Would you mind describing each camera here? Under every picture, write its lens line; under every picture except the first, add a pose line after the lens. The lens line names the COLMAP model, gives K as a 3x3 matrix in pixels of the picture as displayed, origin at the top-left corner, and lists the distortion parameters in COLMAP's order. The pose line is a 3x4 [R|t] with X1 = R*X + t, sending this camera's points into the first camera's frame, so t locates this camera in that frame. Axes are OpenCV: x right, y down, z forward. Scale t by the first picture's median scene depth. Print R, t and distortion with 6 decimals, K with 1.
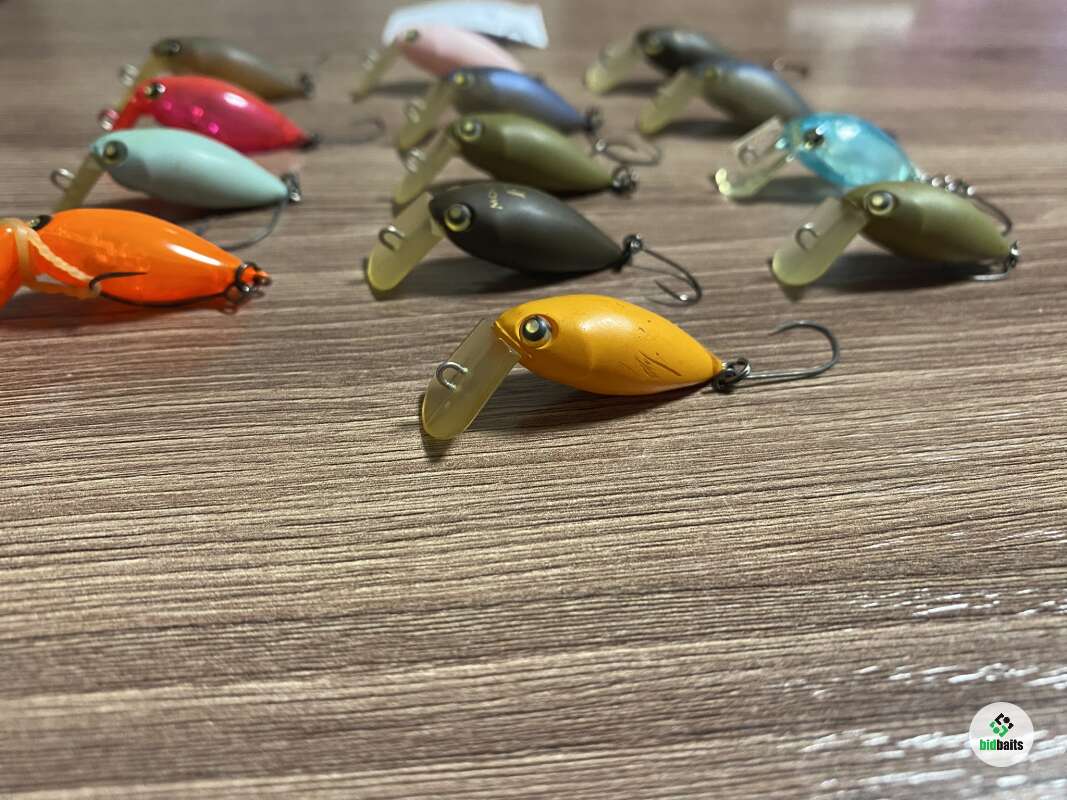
lens RADIAL K [[826.5, 0, 518.5], [0, 826.5, 416.7], [0, 0, 1]] dist [-0.030880, -0.000884]
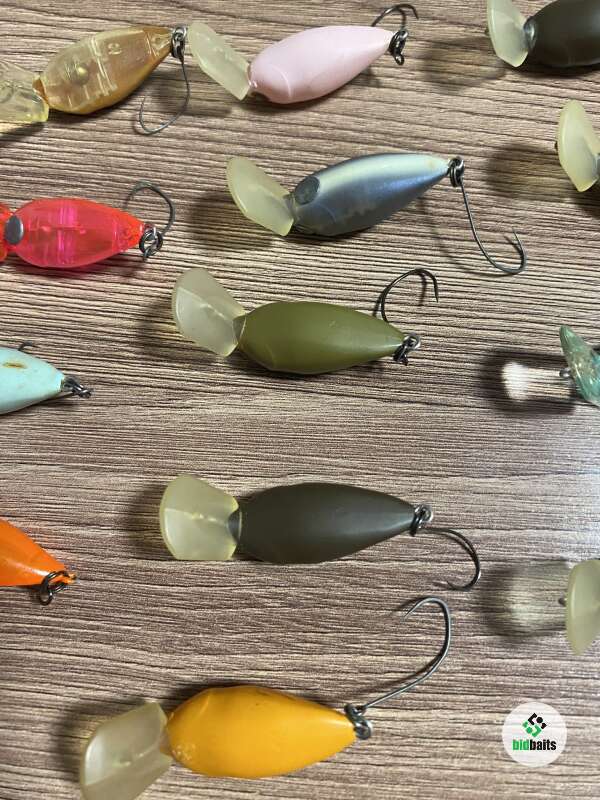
lens RADIAL K [[619.7, 0, 307.8], [0, 619.7, 394.7], [0, 0, 1]] dist [-0.030880, -0.000884]
pose [[0.975822, 0.178097, -0.126699, 0.066650], [-0.067530, 0.796993, 0.600202, -1.000202], [0.207873, -0.577134, 0.789750, 0.524242]]
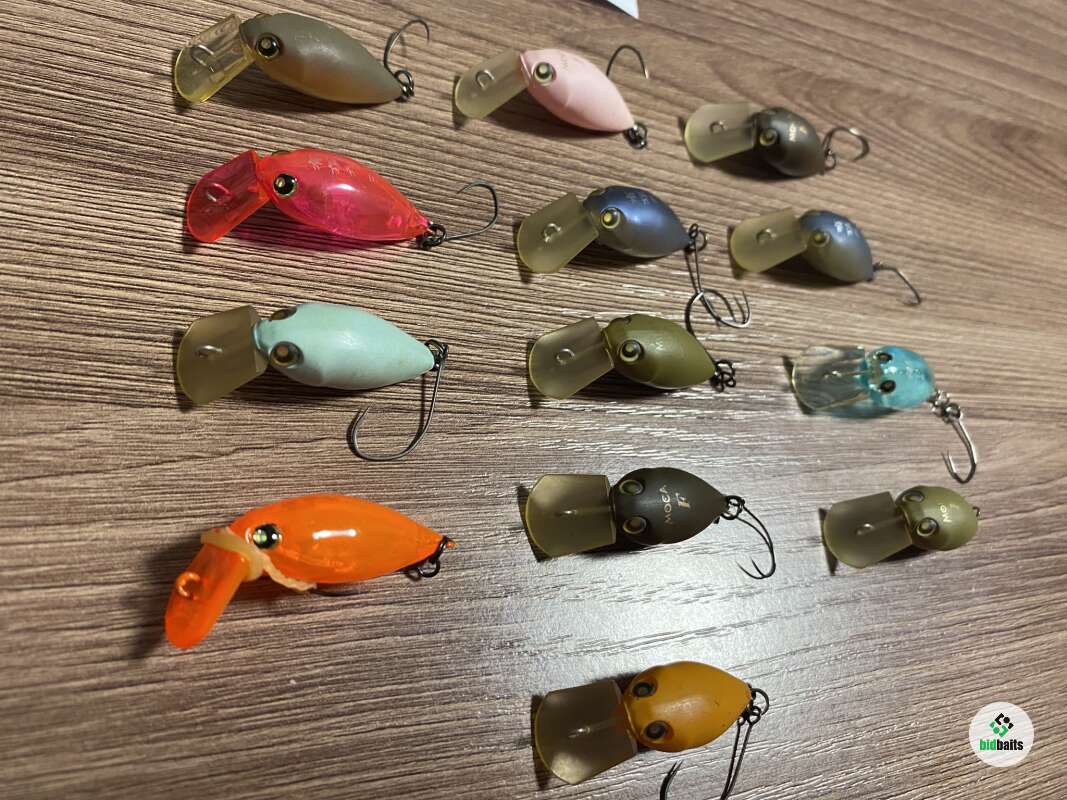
lens RADIAL K [[826.5, 0, 515.3], [0, 826.5, 400.0], [0, 0, 1]] dist [-0.030880, -0.000884]
pose [[0.928649, 0.139761, 0.343626, -0.721845], [-0.283527, 0.864747, 0.414517, -0.922585], [-0.239216, -0.482368, 0.842672, 0.213478]]
